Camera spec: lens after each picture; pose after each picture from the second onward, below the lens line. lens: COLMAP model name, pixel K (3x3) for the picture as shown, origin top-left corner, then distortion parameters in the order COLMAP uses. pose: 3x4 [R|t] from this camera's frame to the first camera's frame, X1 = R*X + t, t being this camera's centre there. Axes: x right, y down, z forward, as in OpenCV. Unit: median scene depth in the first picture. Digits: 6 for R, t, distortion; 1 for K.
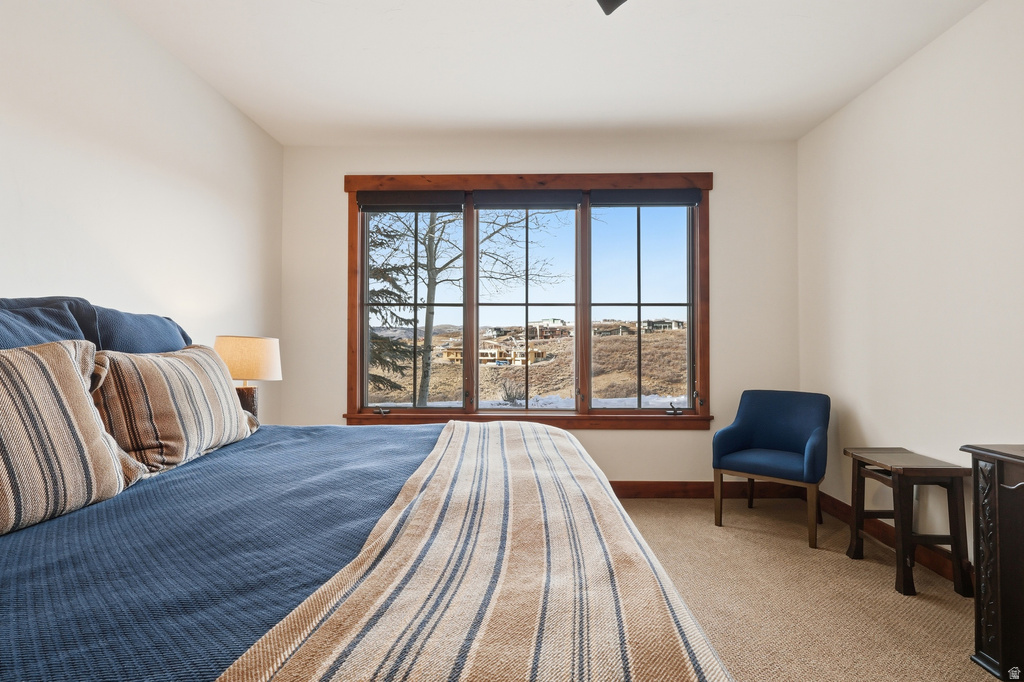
lens RADIAL K [[480.7, 0, 511.8], [0, 480.7, 342.4], [0, 0, 1]] dist [0.001017, 0.000104]
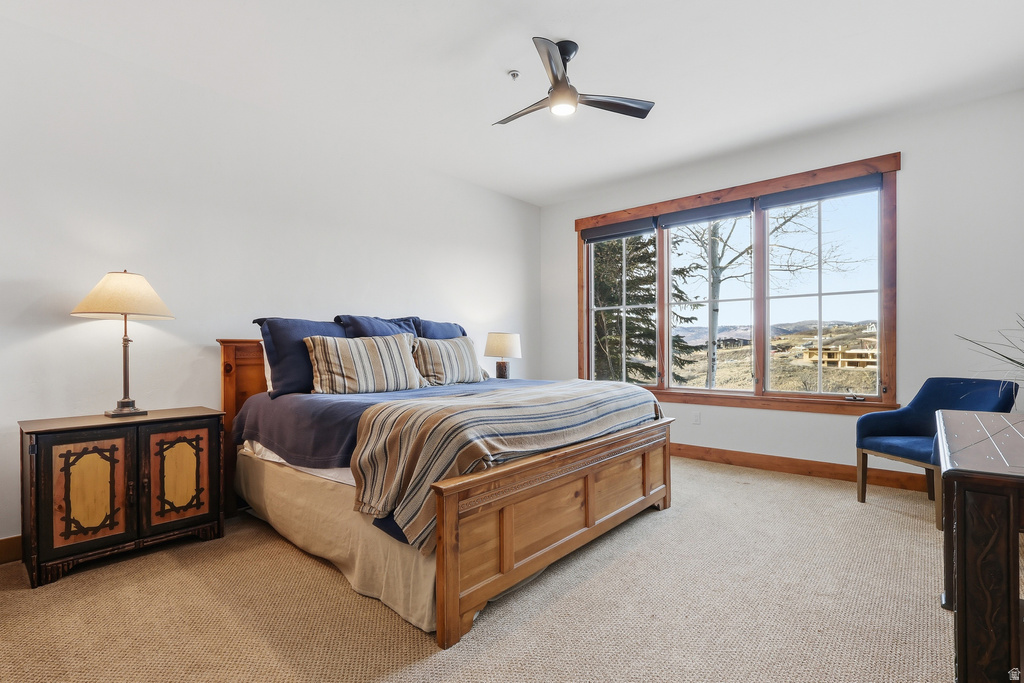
lens RADIAL K [[480.7, 0, 511.0], [0, 480.7, 348.7], [0, 0, 1]] dist [0.001017, 0.000104]
pose [[0.775366, -0.004466, -0.631497, 0.422506], [0.012371, 0.999891, 0.008119, 0.023354], [0.631391, -0.014107, 0.775336, -0.247069]]
